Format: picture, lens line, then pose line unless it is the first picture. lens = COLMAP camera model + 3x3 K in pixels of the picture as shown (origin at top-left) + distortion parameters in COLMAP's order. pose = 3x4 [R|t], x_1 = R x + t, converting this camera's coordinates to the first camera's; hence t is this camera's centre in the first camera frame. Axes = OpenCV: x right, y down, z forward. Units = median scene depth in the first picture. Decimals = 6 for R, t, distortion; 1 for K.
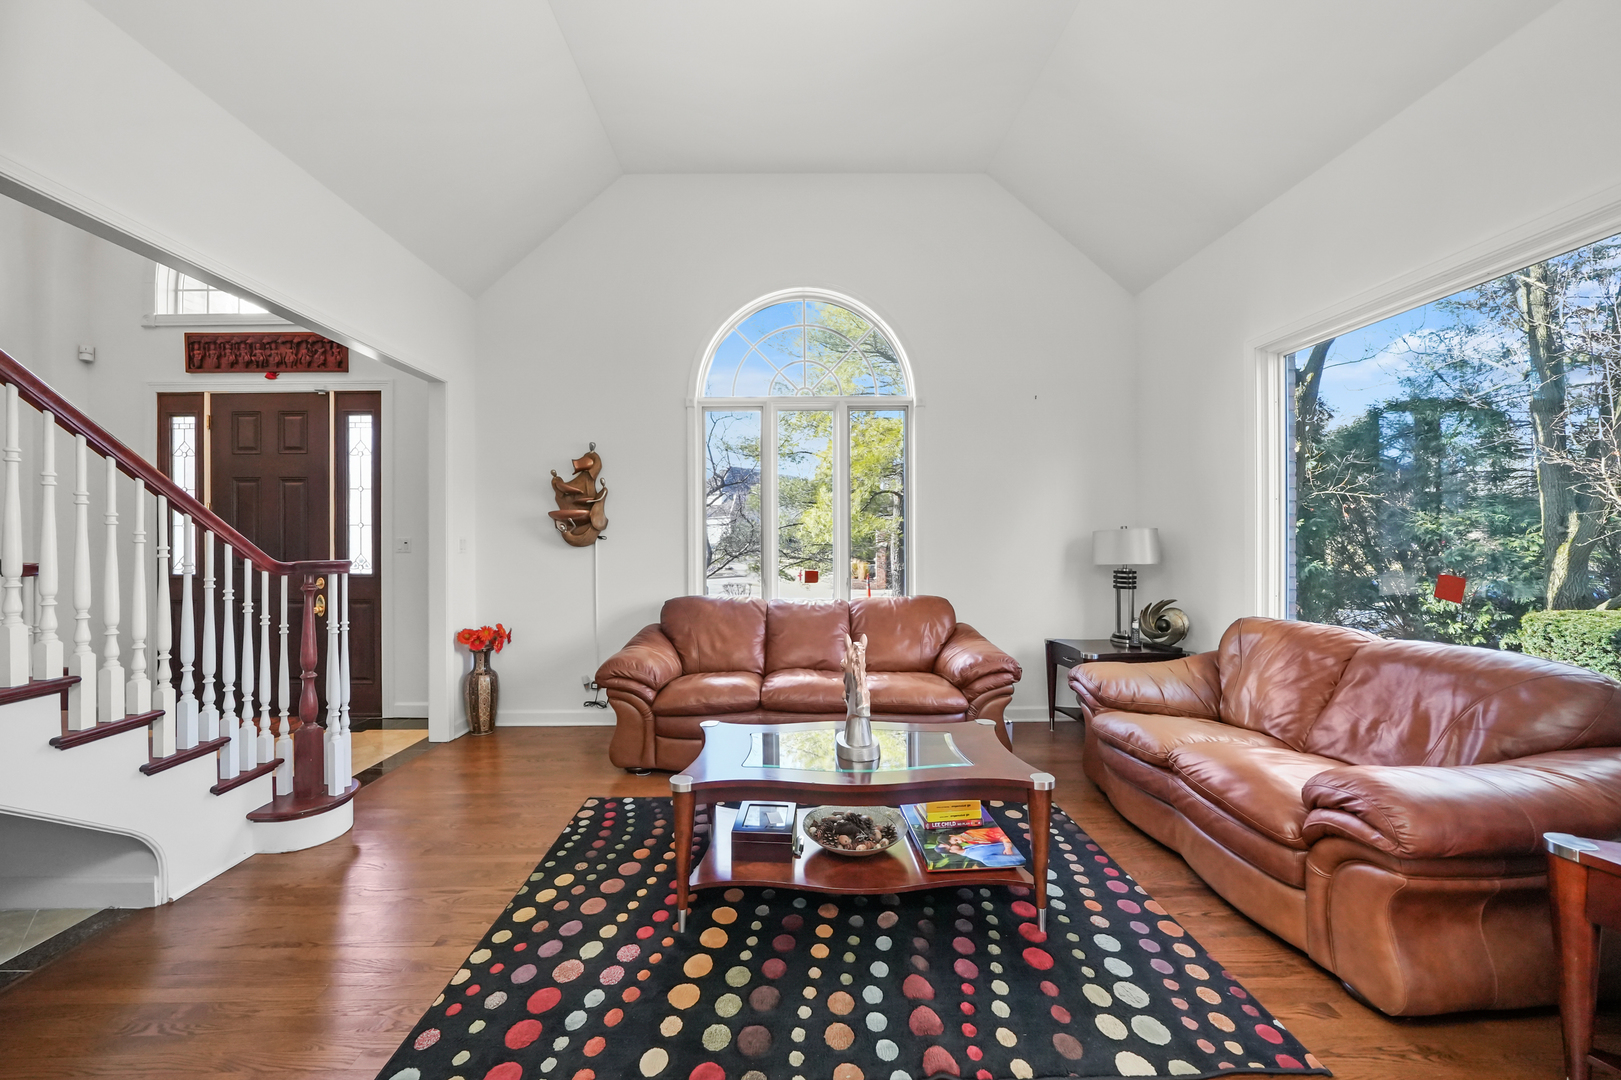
lens RADIAL K [[607.9, 0, 802.7], [0, 607.9, 537.5], [0, 0, 1]] dist [-0.006560, 0.000004]
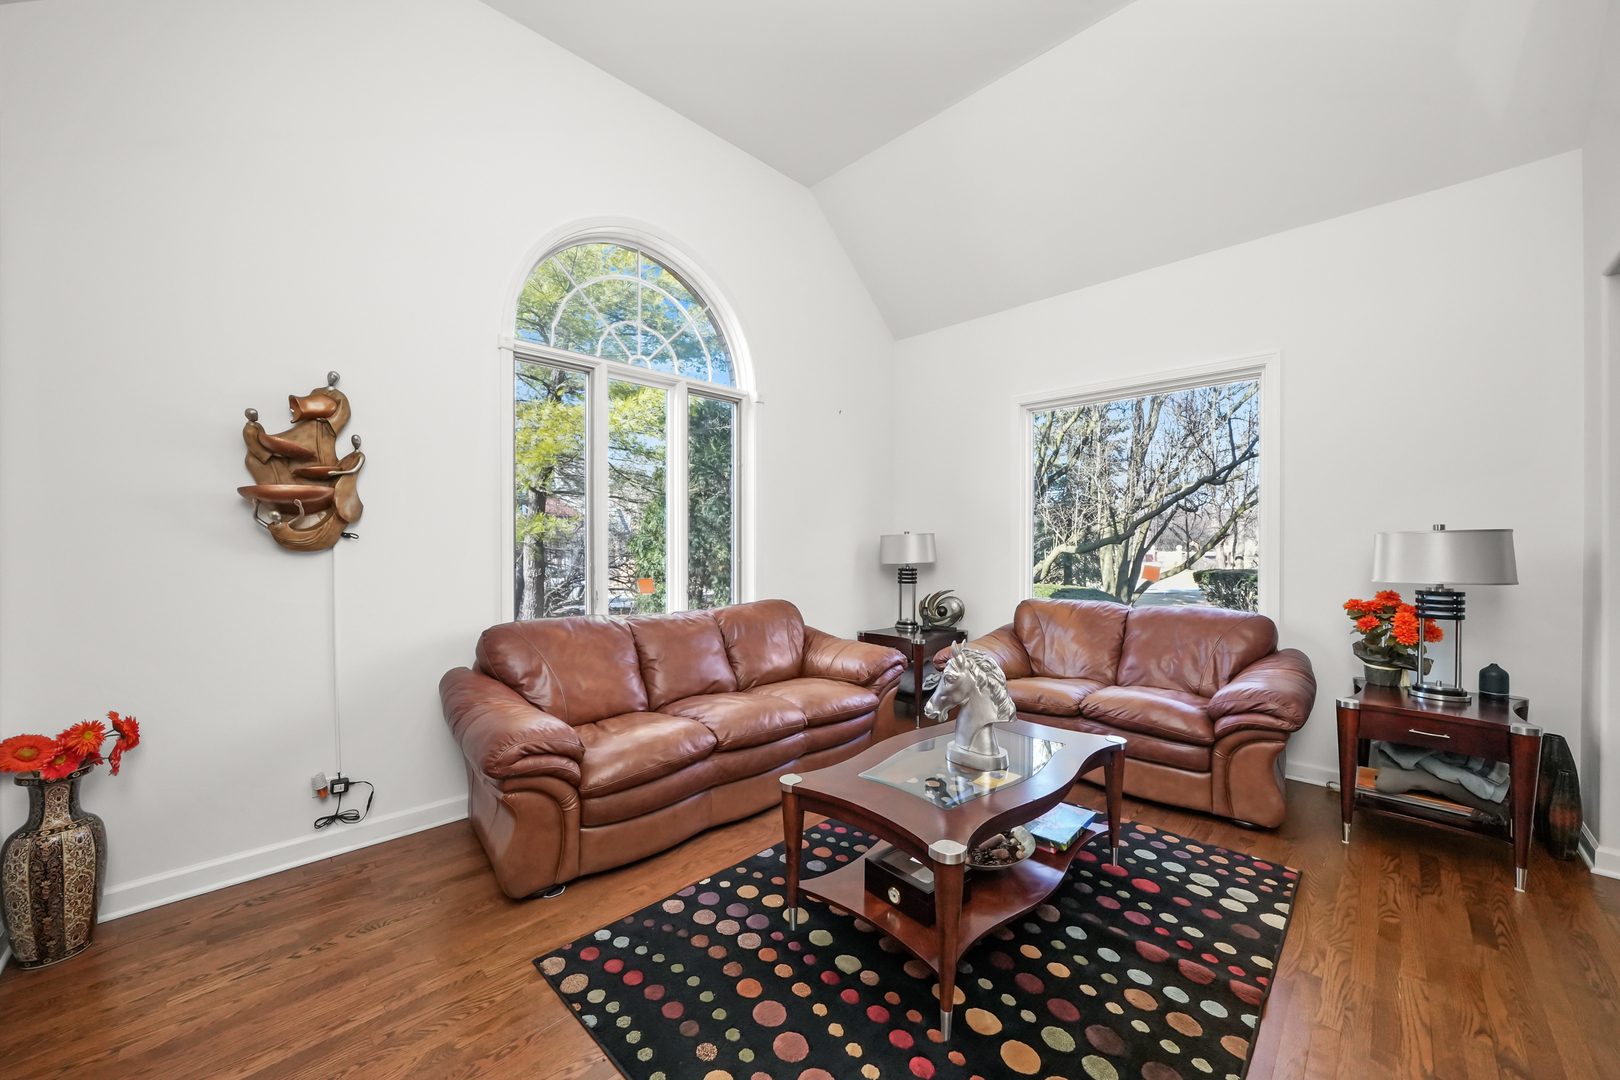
lens RADIAL K [[596.2, 0, 806.8], [0, 596.2, 545.4], [0, 0, 1]] dist [-0.014471, 0.000253]
pose [[0.717124, 0.000461, 0.696945, -0.693595], [-0.007258, 0.999950, 0.006807, 0.003838], [-0.696907, -0.009940, 0.717092, 0.466733]]
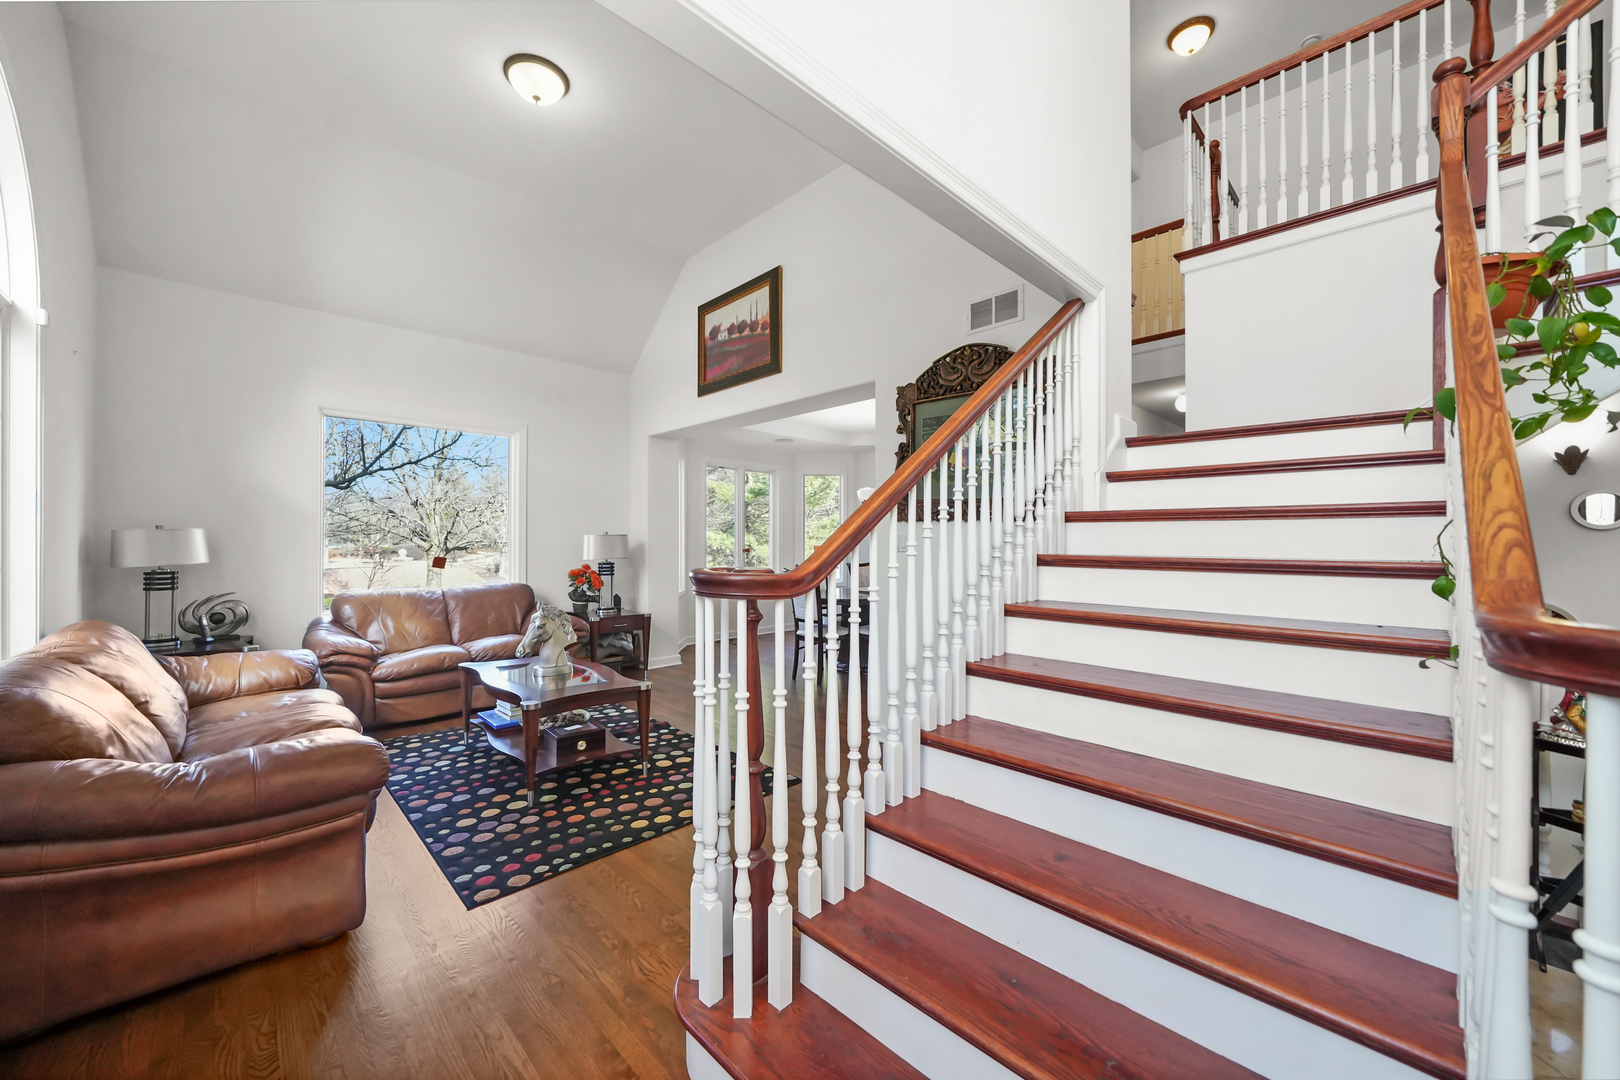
lens RADIAL K [[596.2, 0, 806.8], [0, 596.2, 545.4], [0, 0, 1]] dist [-0.014471, 0.000253]
pose [[-0.689093, 0.002774, 0.724667, -1.340565], [0.000099, 0.999993, -0.003734, 0.026168], [-0.724673, -0.002501, -0.689089, 1.439181]]
